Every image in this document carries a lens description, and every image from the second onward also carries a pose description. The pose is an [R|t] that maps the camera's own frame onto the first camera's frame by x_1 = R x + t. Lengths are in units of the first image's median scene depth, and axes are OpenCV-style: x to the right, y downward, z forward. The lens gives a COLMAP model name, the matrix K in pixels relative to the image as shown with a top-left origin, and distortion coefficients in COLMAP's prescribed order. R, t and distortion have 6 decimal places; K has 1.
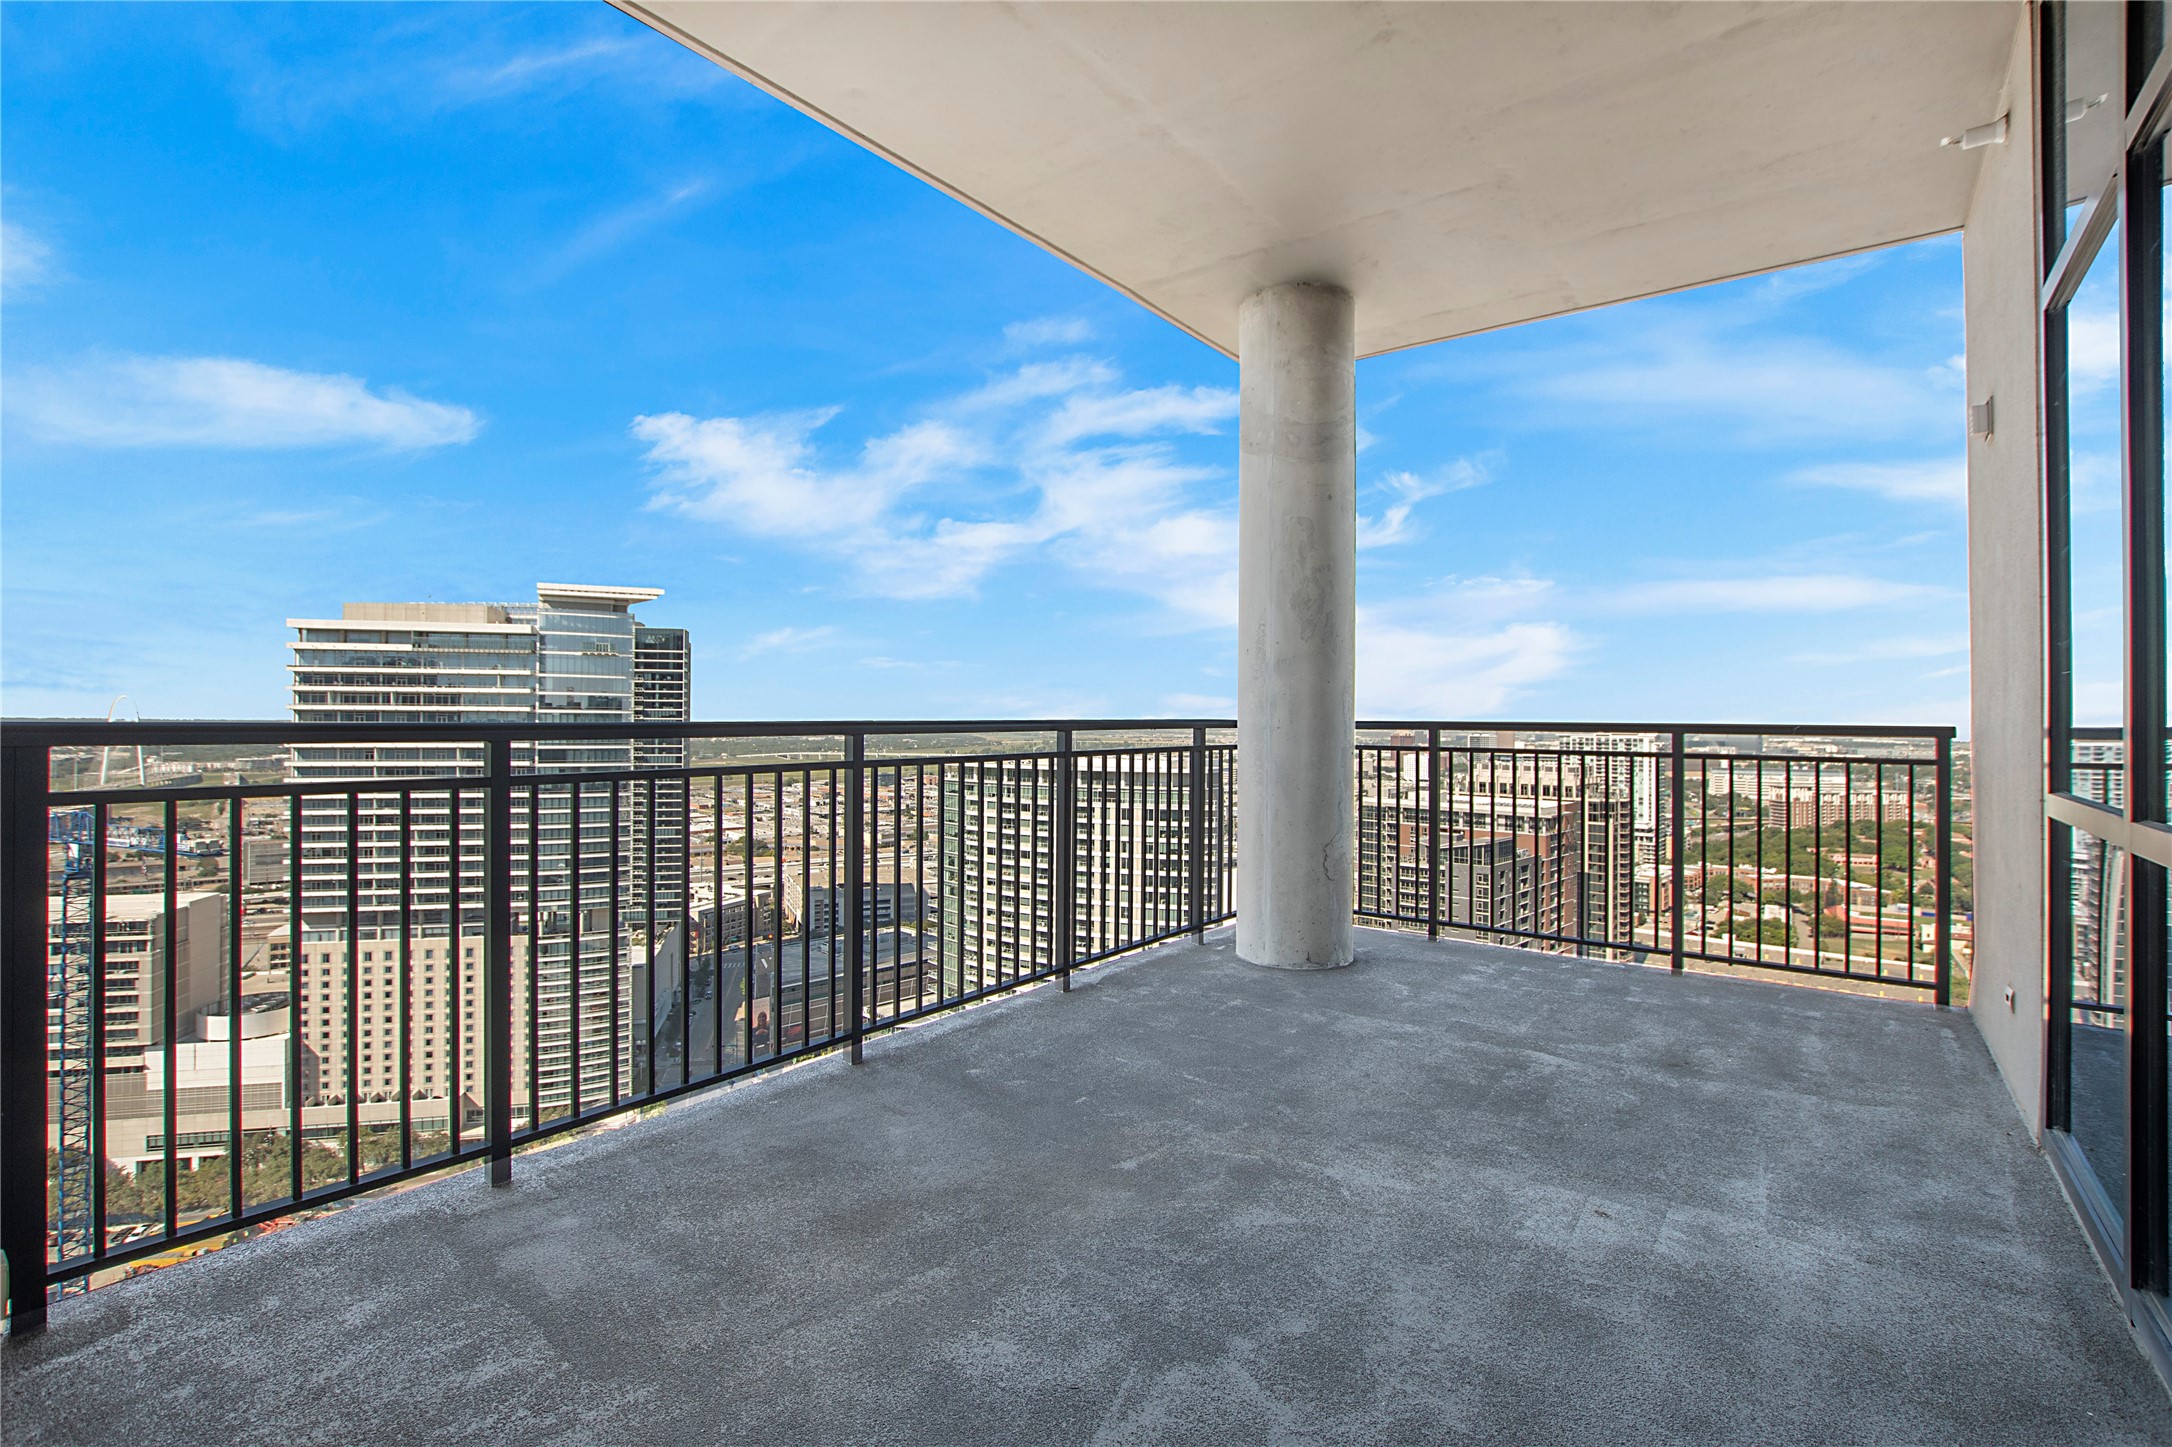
lens RADIAL K [[904.9, 0, 1086.0], [0, 904.9, 723.5], [0, 0, 1]] dist [0.002395, 0.000337]
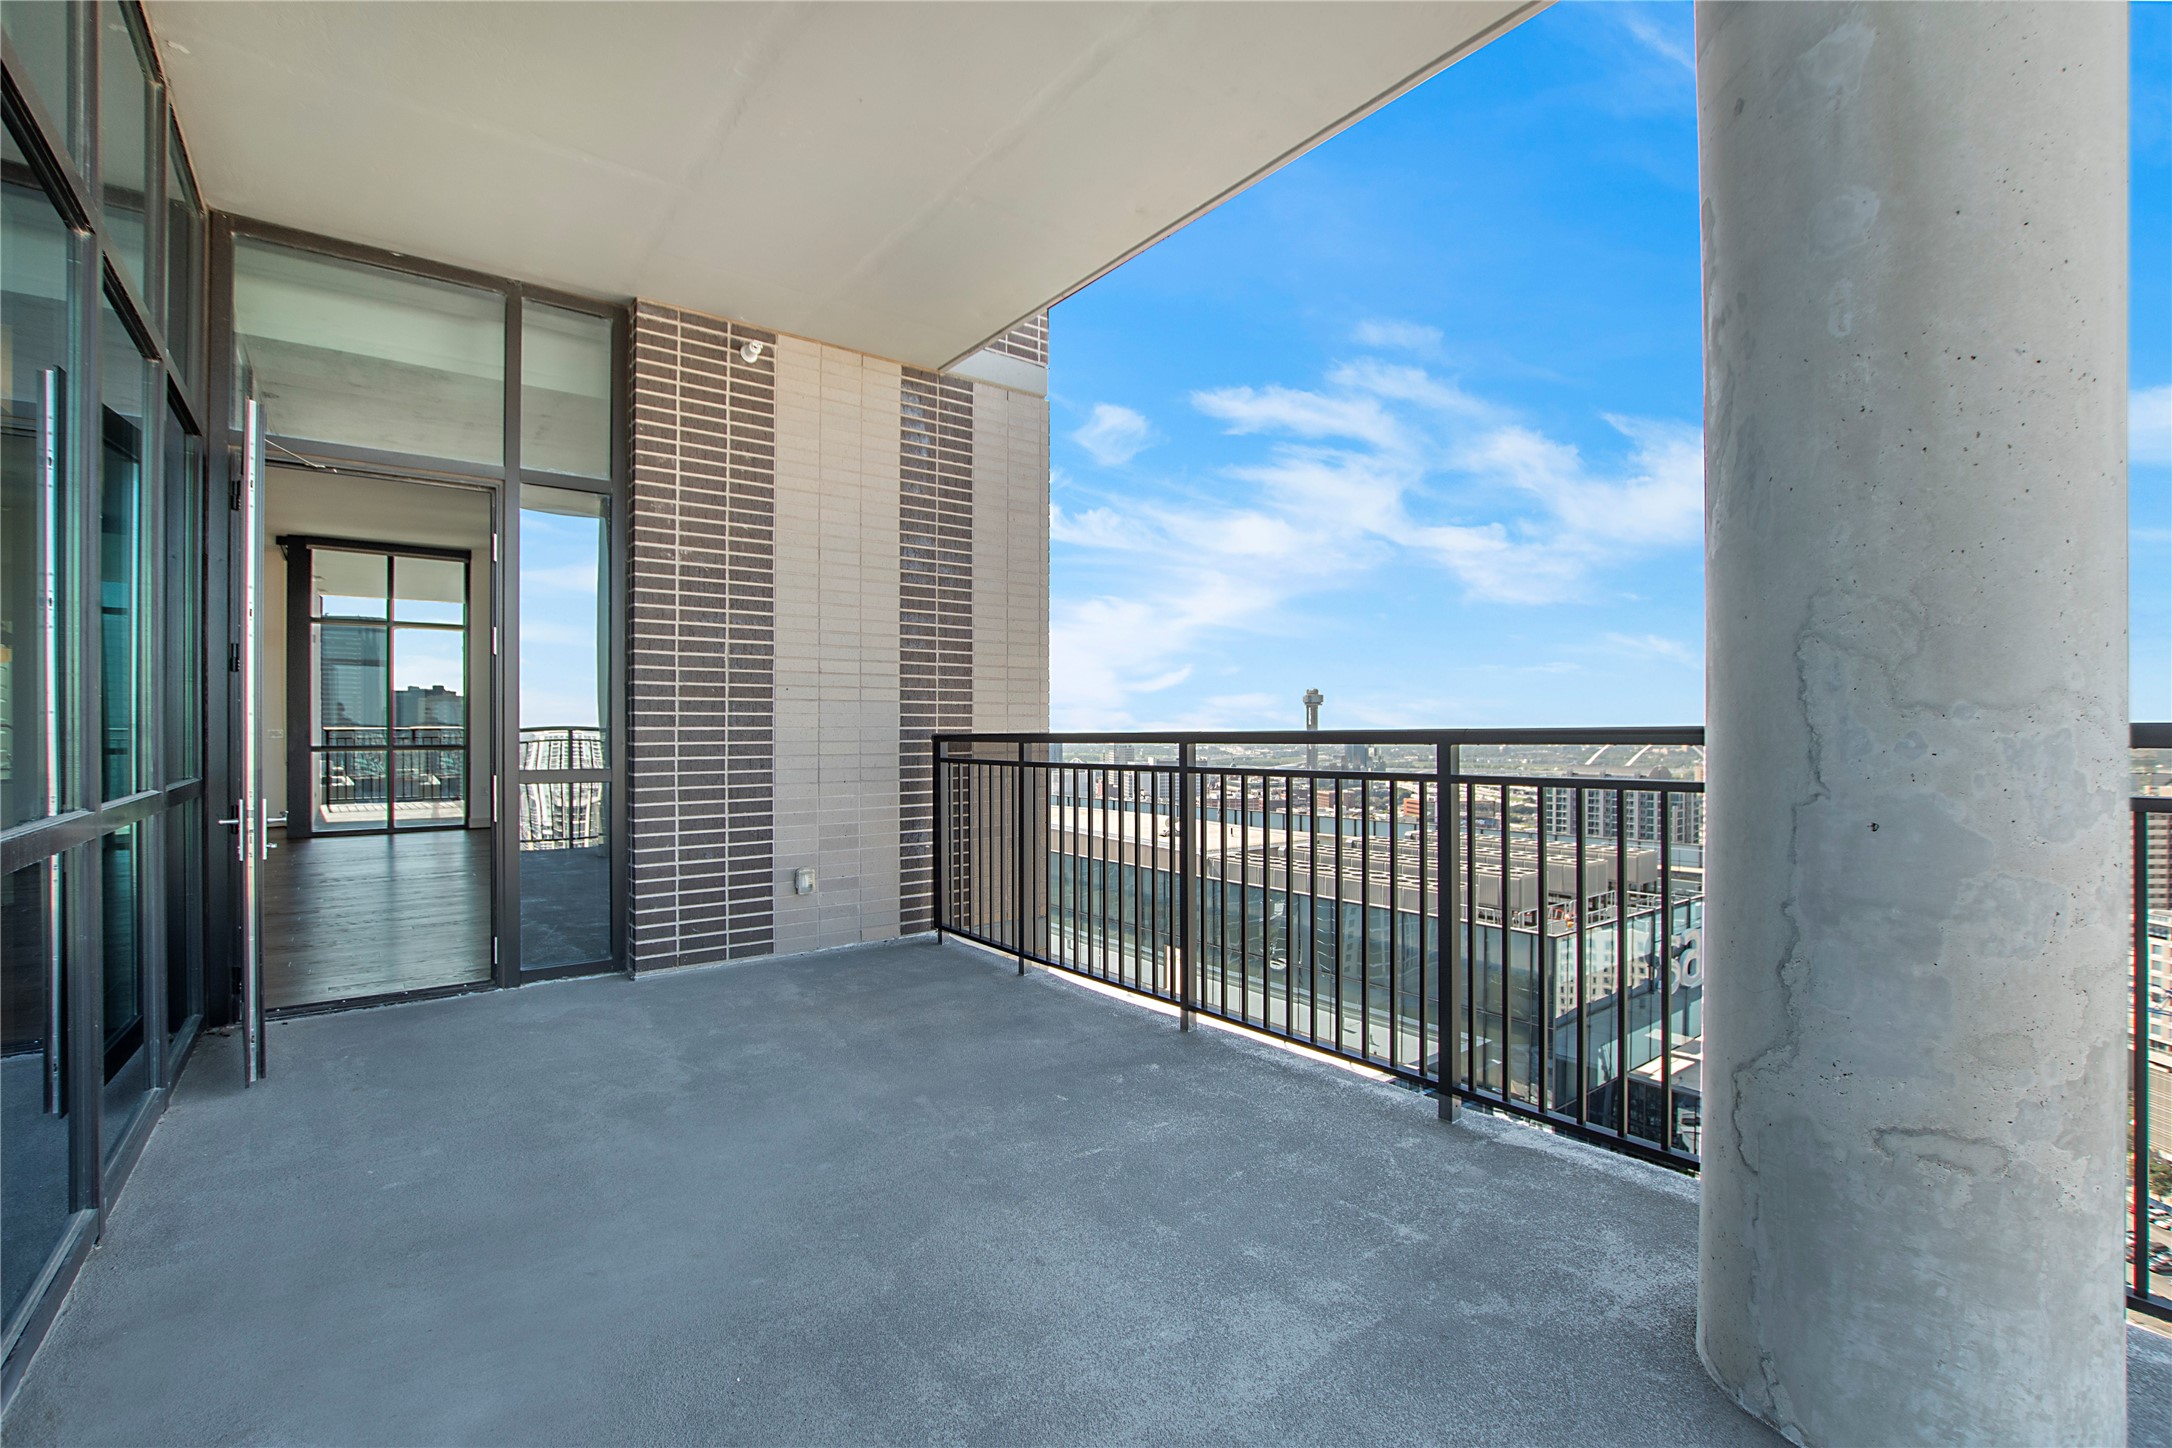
lens RADIAL K [[994.1, 0, 1098.0], [0, 994.1, 725.1], [0, 0, 1]] dist [-0.001141, 0.000198]
pose [[-0.203709, -0.001404, -0.979030, 0.976666], [0.006410, 0.999976, -0.002767, -0.007810], [0.979010, -0.006839, -0.203695, 1.127038]]
